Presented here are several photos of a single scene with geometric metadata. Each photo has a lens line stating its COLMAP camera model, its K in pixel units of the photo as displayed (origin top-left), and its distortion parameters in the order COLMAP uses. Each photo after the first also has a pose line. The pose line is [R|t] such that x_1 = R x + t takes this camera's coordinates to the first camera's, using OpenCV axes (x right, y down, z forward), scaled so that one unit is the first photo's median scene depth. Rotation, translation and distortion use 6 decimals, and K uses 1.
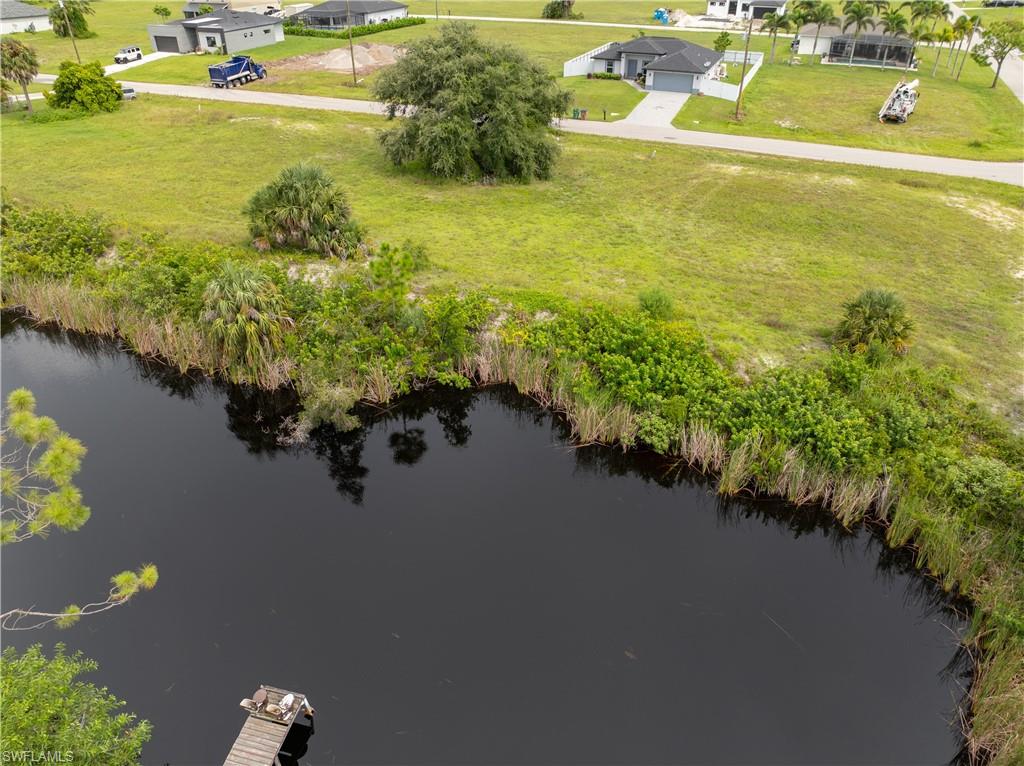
lens RADIAL K [[718.3, 0, 512.0], [0, 718.3, 383.0], [0, 0, 1]] dist [-0.039214, 0.009634]
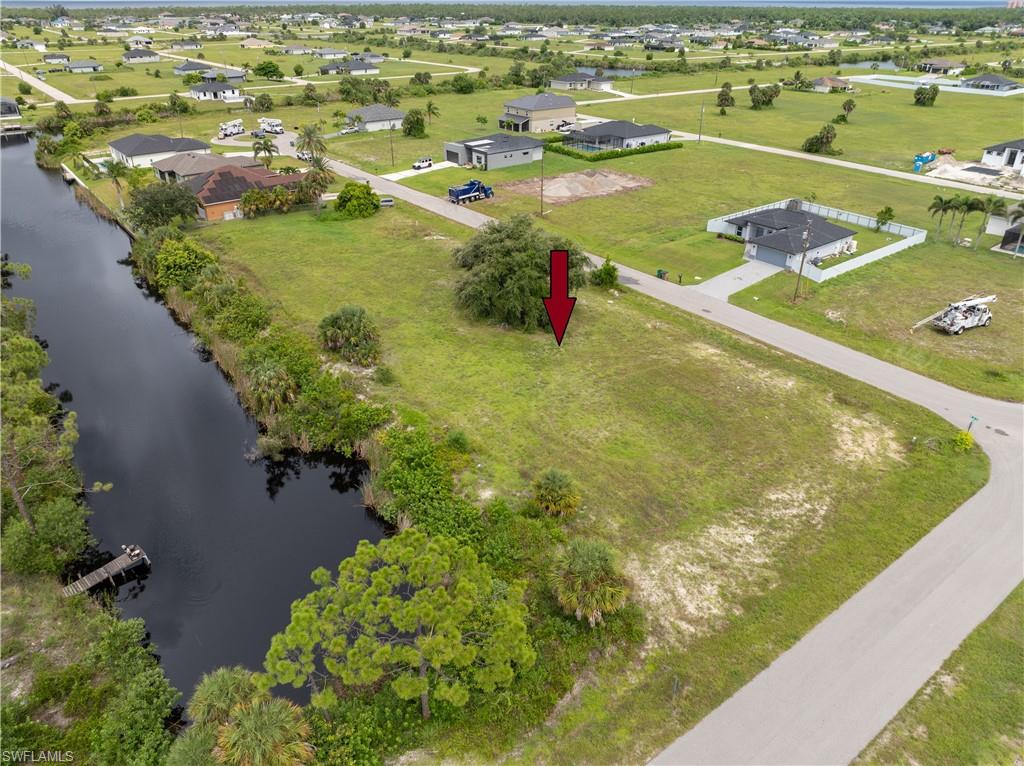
lens RADIAL K [[718.3, 0, 512.0], [0, 718.3, 383.0], [0, 0, 1]] dist [-0.039214, 0.009634]
pose [[0.869842, 0.235699, -0.433384, 0.444845], [-0.265628, 0.964035, -0.008843, -0.115304], [0.415713, 0.122811, 0.901166, -0.196687]]
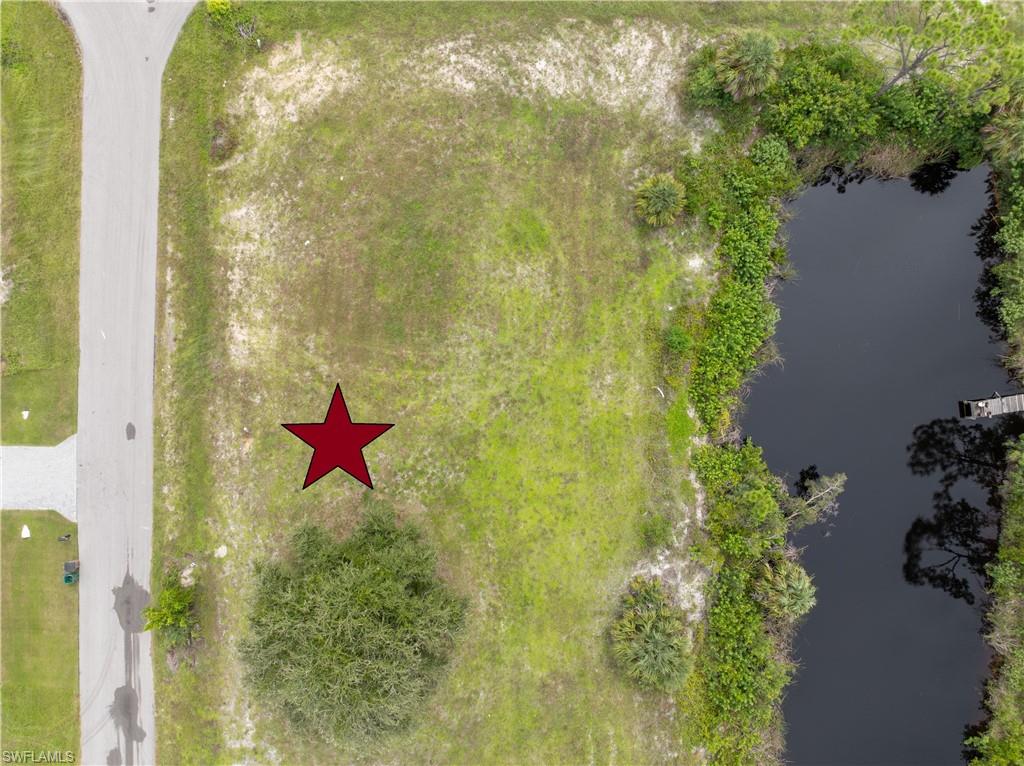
lens RADIAL K [[718.3, 0, 512.0], [0, 718.3, 383.0], [0, 0, 1]] dist [-0.039214, 0.009634]
pose [[-0.364688, -0.931100, -0.007447, 0.114314], [0.503263, -0.203832, 0.839749, -0.698262], [-0.783408, 0.302499, 0.542924, 0.223746]]
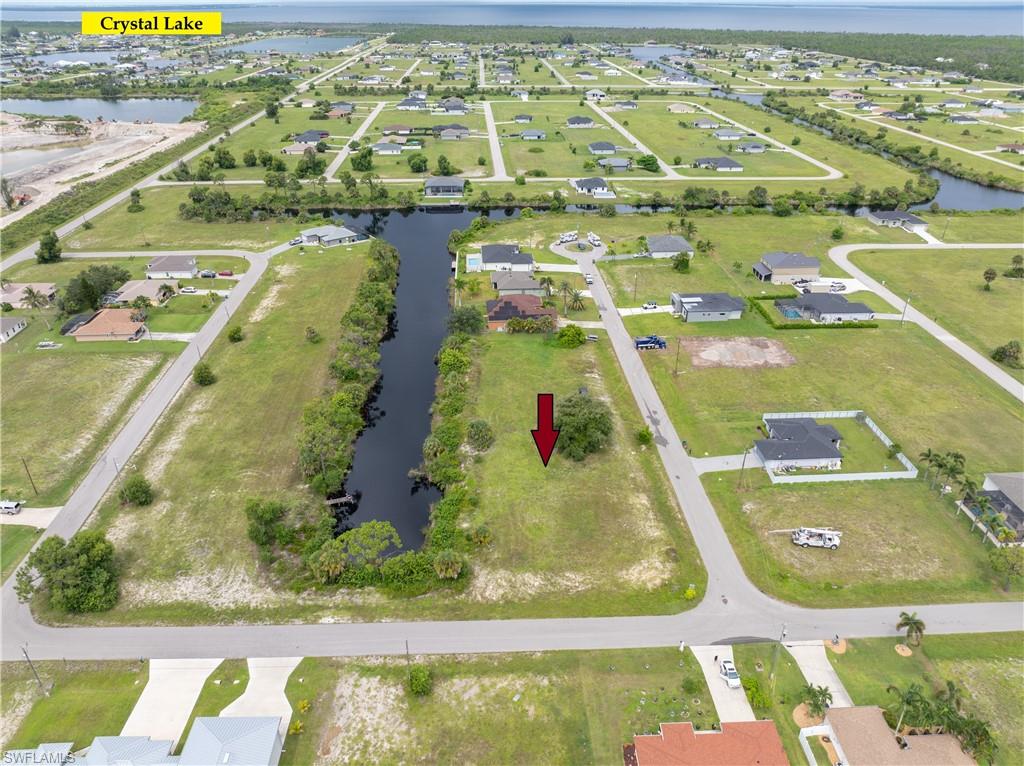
lens RADIAL K [[718.3, 0, 512.0], [0, 718.3, 383.0], [0, 0, 1]] dist [-0.039214, 0.009634]
pose [[0.429918, 0.427674, -0.795151, 1.380876], [-0.485766, 0.851929, 0.195571, -0.672405], [0.761053, 0.302178, 0.574010, -0.549336]]
